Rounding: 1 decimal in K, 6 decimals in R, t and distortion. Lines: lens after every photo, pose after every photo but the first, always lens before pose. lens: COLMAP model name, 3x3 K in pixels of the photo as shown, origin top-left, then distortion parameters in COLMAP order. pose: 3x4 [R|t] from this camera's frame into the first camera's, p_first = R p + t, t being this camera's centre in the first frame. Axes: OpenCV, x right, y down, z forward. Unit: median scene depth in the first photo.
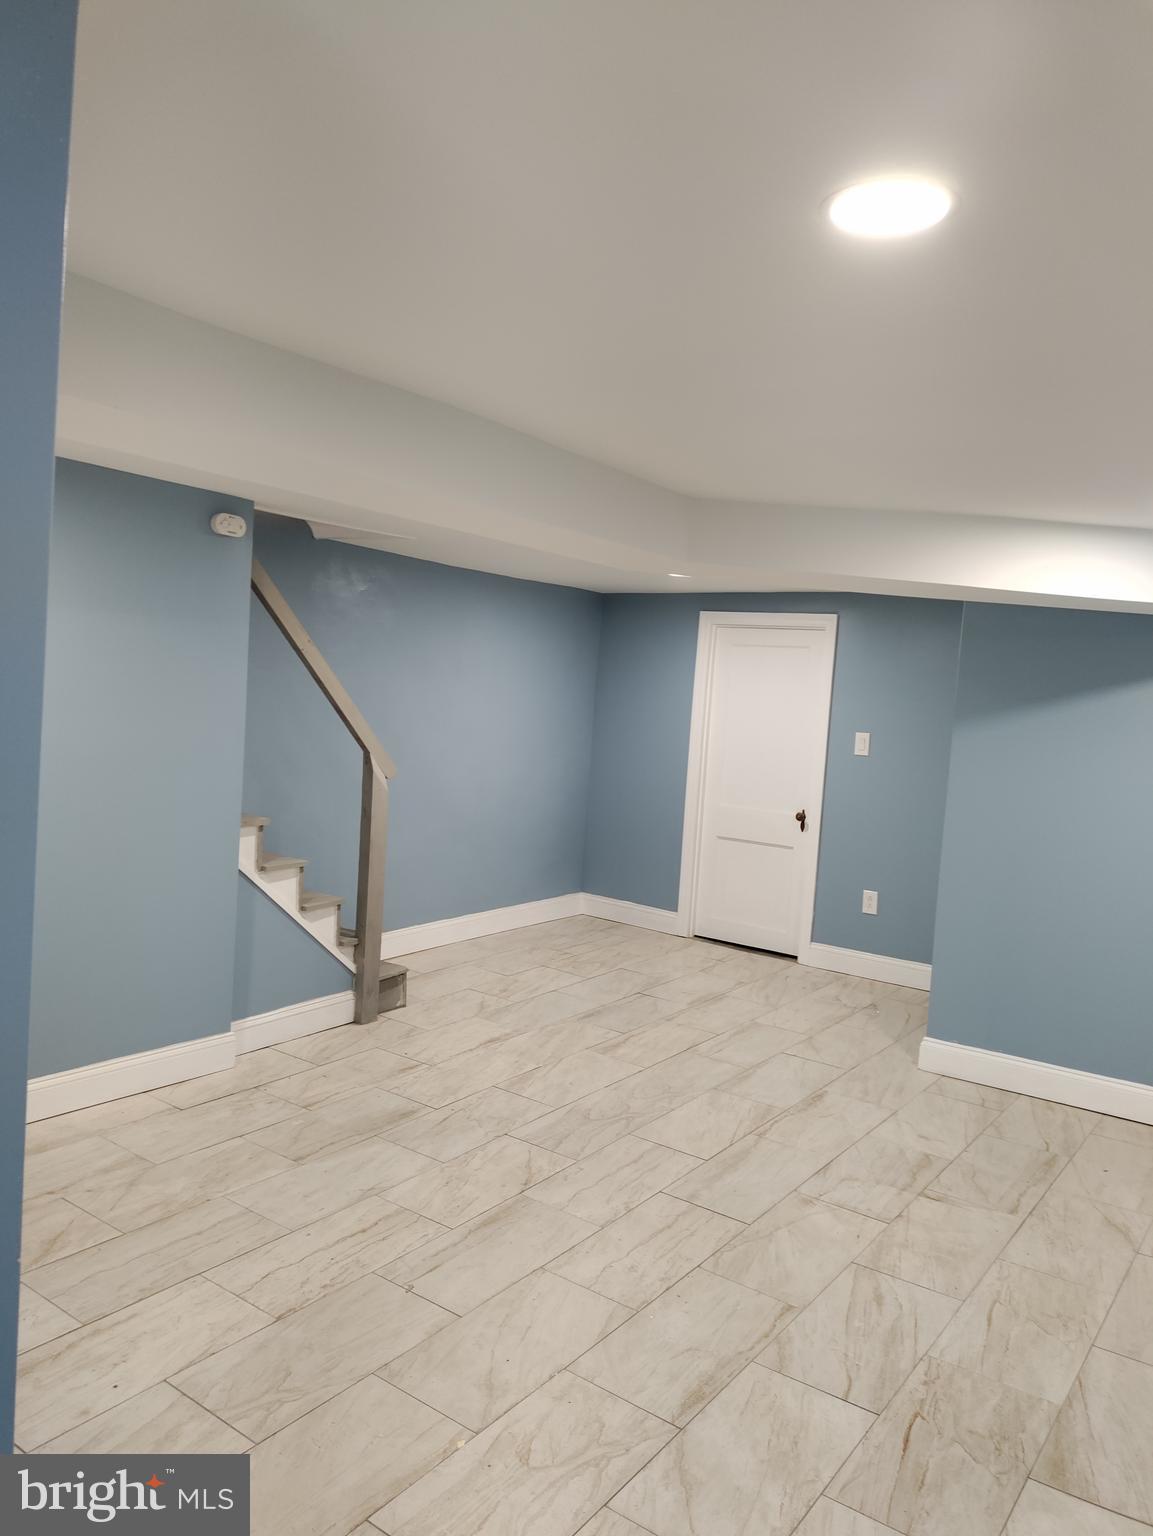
lens RADIAL K [[1129.3, 0, 573.5], [0, 1129.3, 769.3], [0, 0, 1]] dist [0.051598, -0.057006]
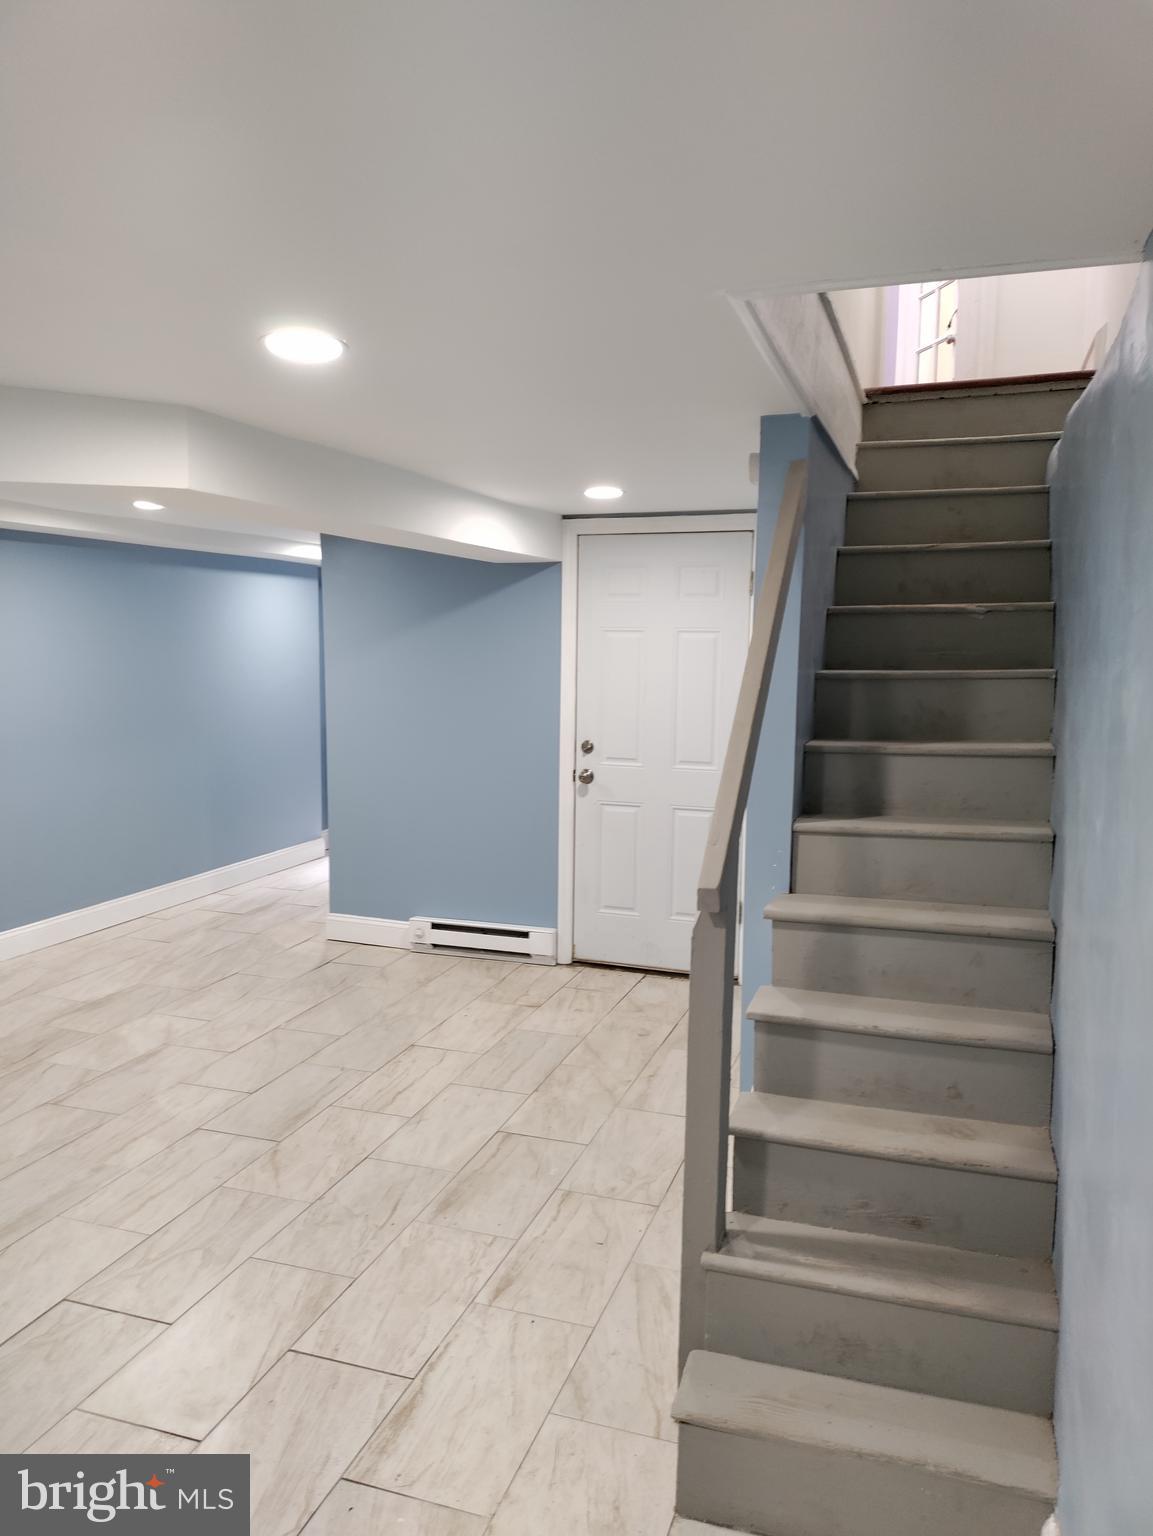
lens RADIAL K [[1129.3, 0, 581.3], [0, 1129.3, 768.6], [0, 0, 1]] dist [0.051598, -0.057006]
pose [[-0.951468, -0.038935, -0.305276, 0.023981], [-0.092776, 0.982104, 0.163903, -0.178995], [0.293431, 0.184271, -0.938052, 2.186560]]
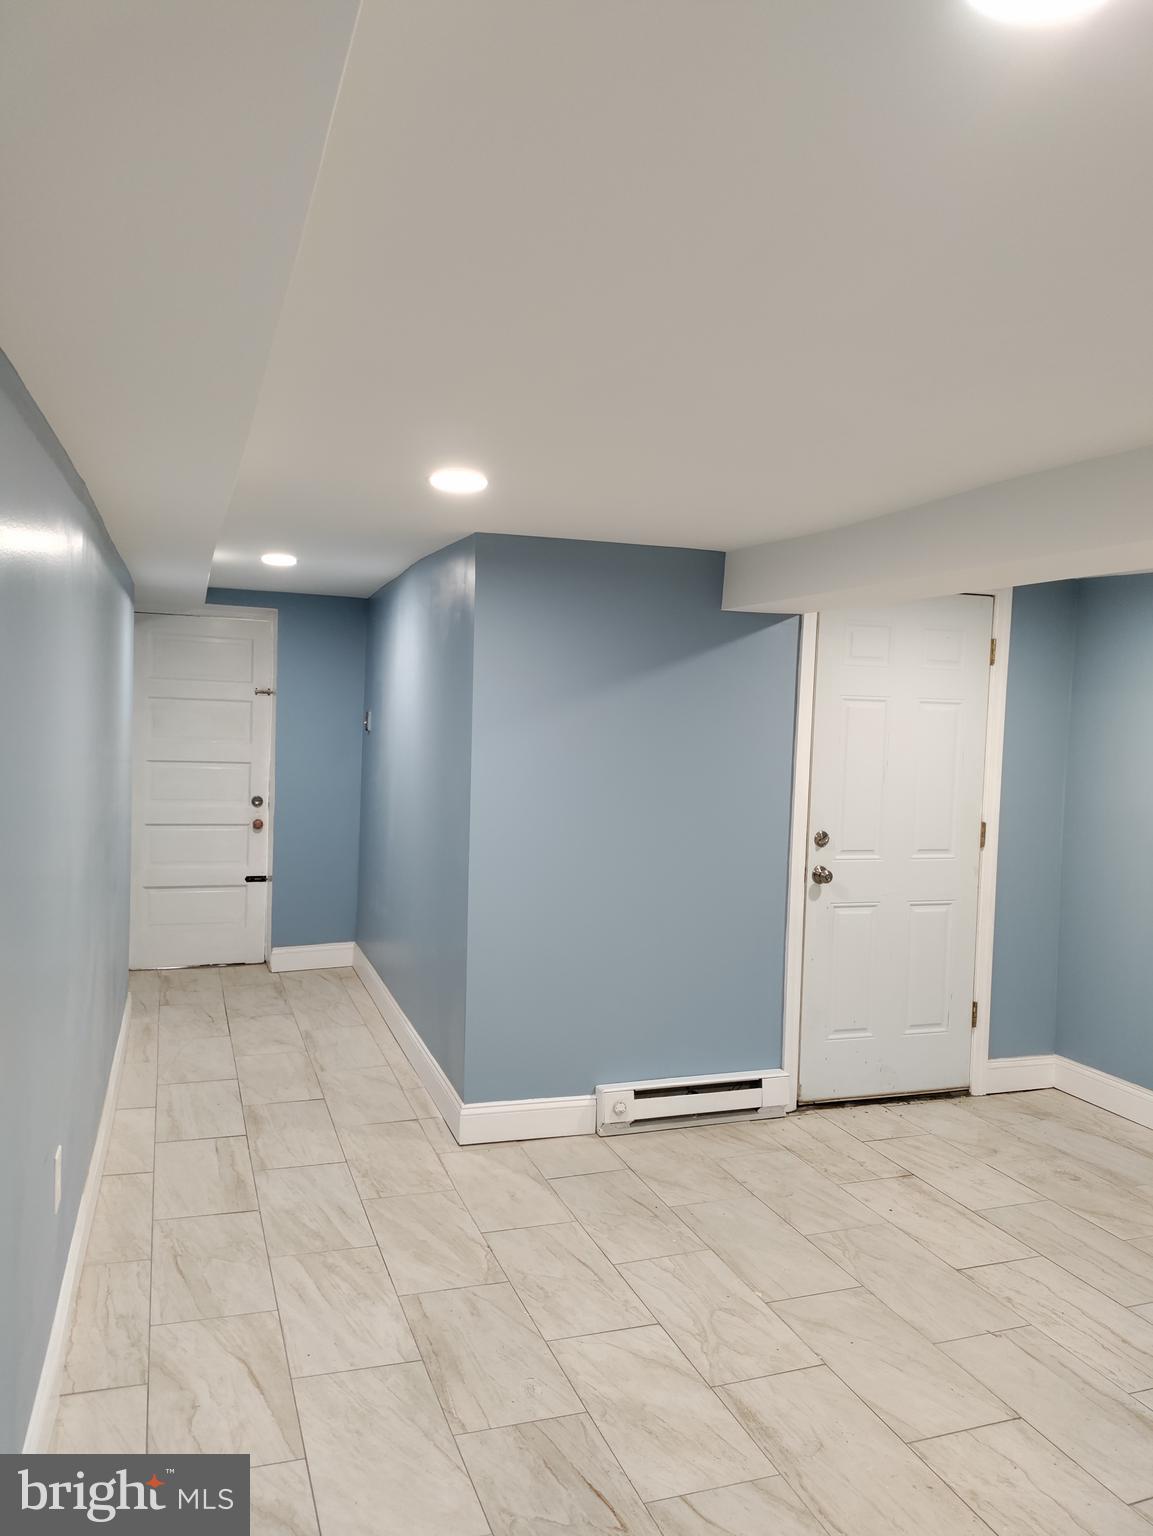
lens RADIAL K [[1129.3, 0, 569.7], [0, 1129.3, 761.6], [0, 0, 1]] dist [0.051598, -0.057006]
pose [[-0.561383, -0.045202, -0.826320, 0.848132], [-0.127499, 0.991310, 0.032392, -0.031351], [0.817675, 0.123539, -0.562268, 1.093821]]
